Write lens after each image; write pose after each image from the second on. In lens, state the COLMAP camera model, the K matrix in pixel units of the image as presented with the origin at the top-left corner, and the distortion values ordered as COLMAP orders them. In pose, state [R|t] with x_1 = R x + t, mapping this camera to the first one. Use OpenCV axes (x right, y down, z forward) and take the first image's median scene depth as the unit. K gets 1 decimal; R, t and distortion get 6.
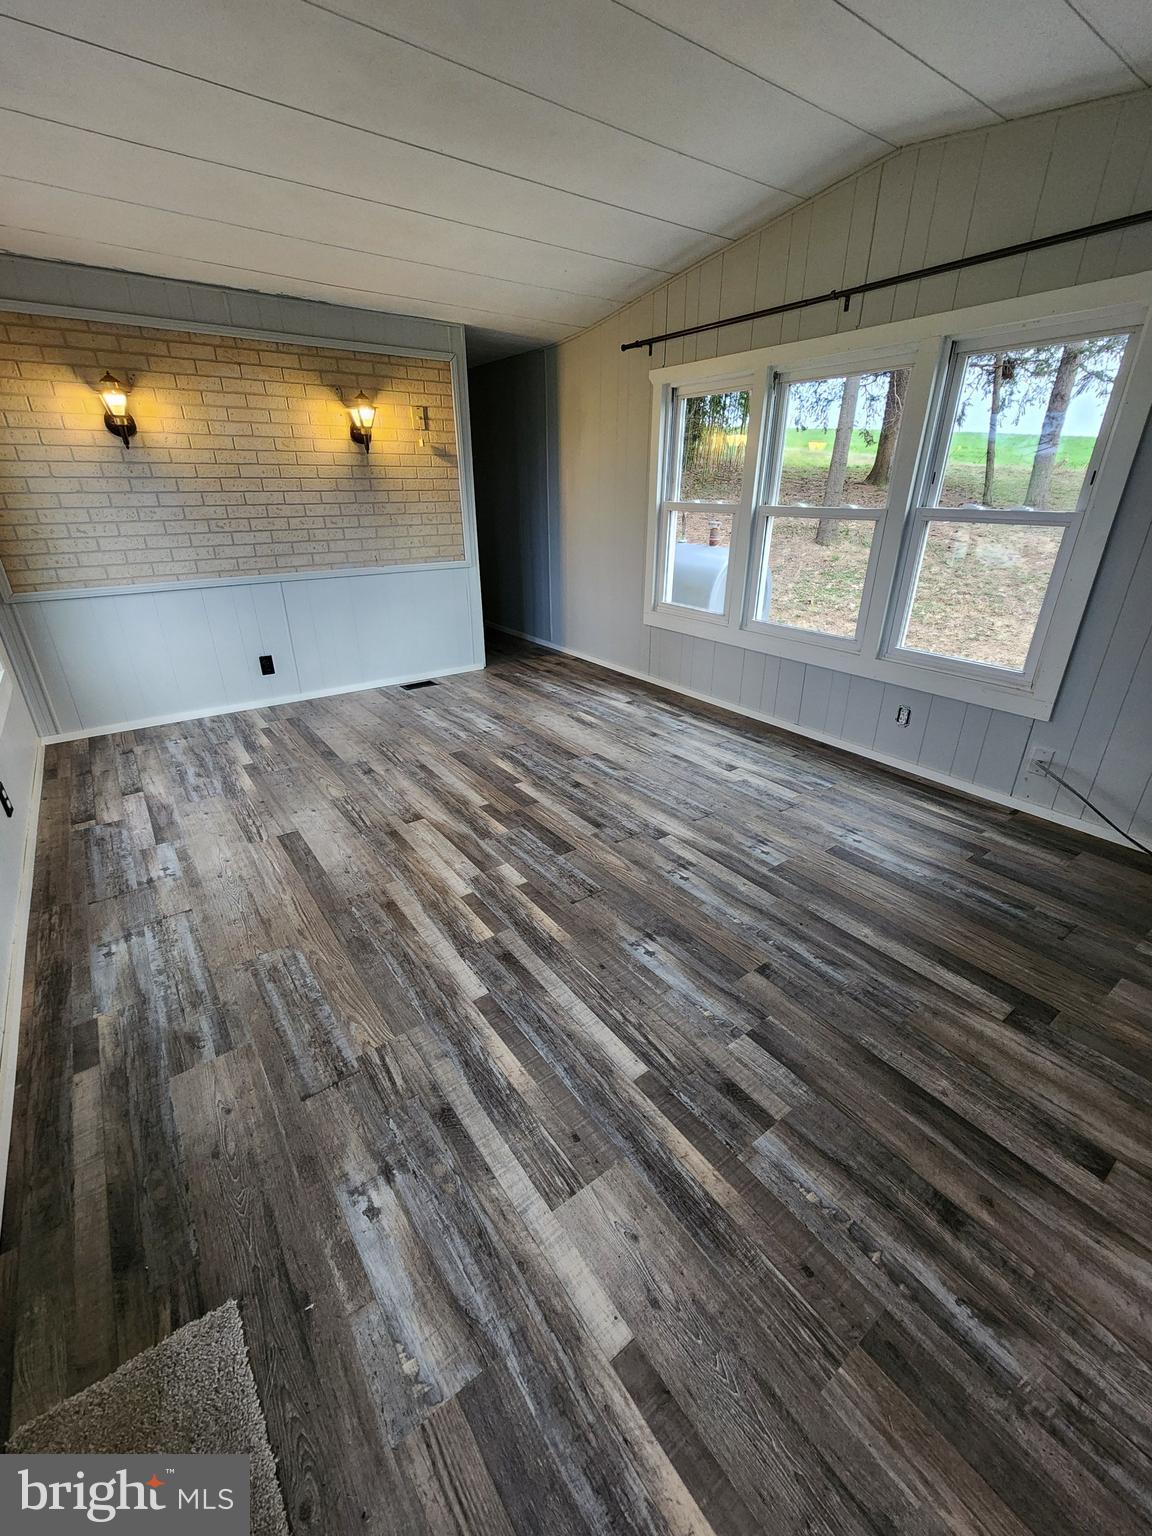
lens RADIAL K [[629.3, 0, 578.7], [0, 629.3, 768.3], [0, 0, 1]] dist [0.001588, 0.000062]
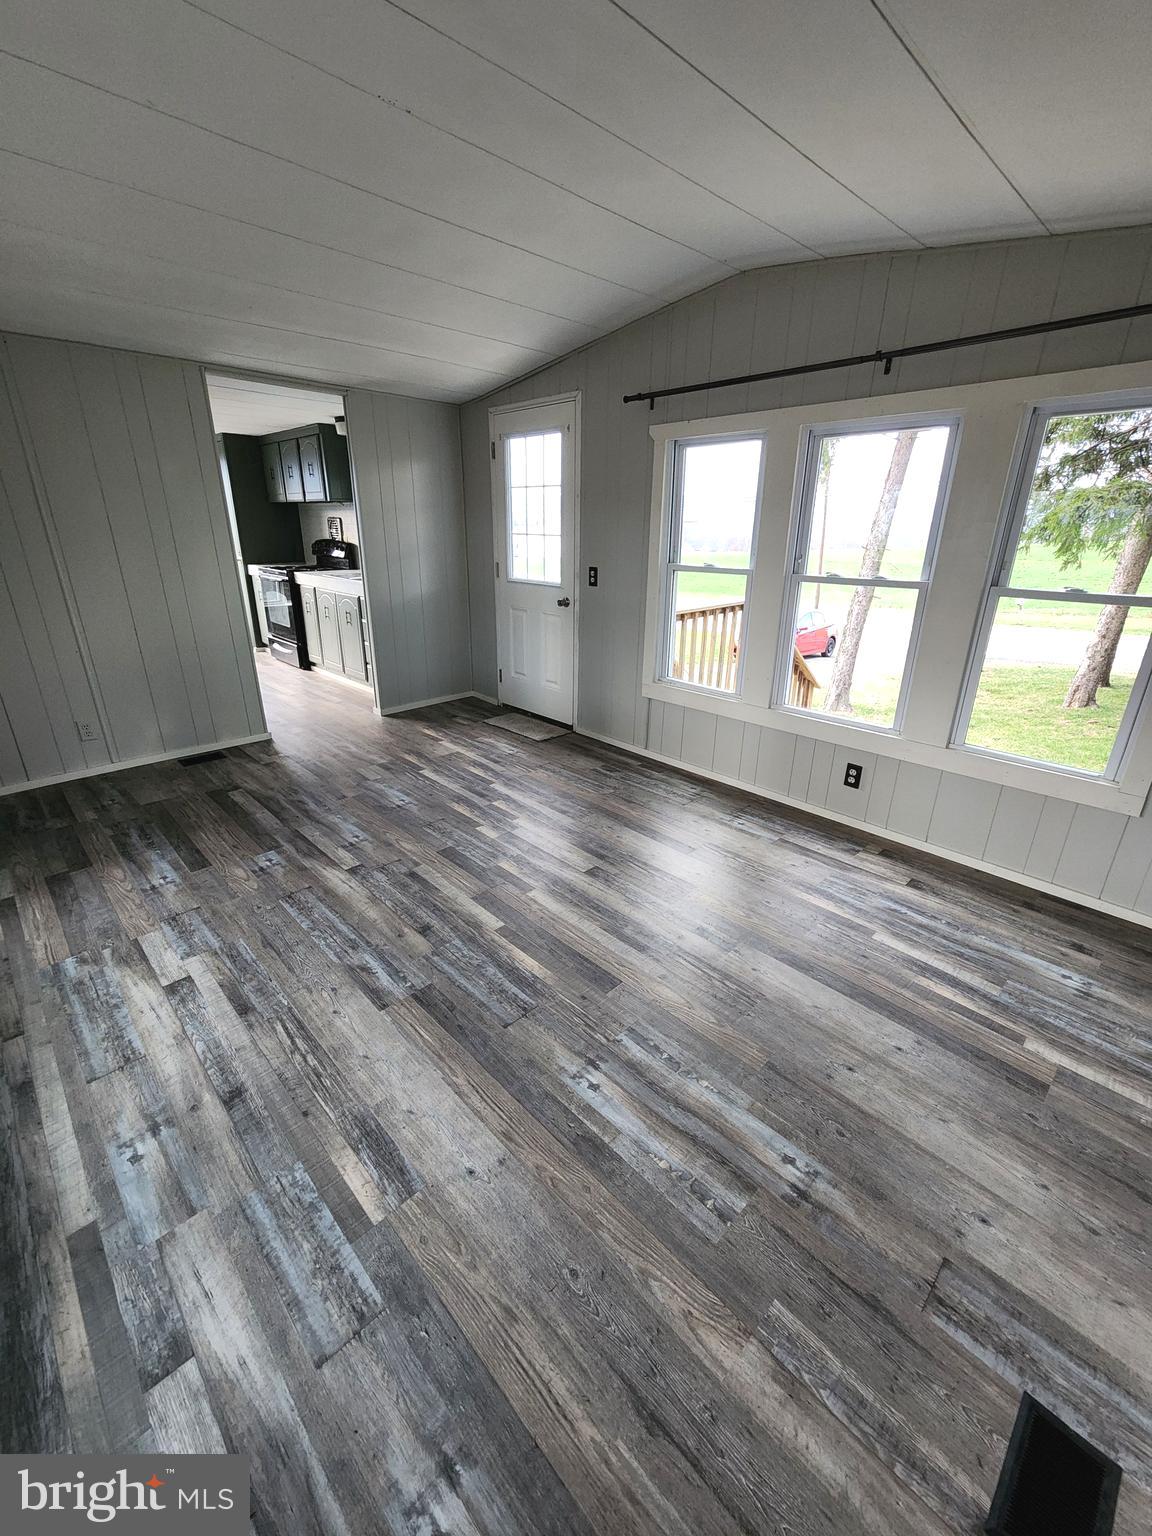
lens RADIAL K [[629.3, 0, 579.1], [0, 629.3, 766.2], [0, 0, 1]] dist [0.001588, 0.000062]
pose [[-0.990551, 0.034892, -0.132635, -0.107832], [-0.070816, 0.698075, 0.712515, -0.771488], [0.117450, 0.715174, -0.689007, 1.579559]]
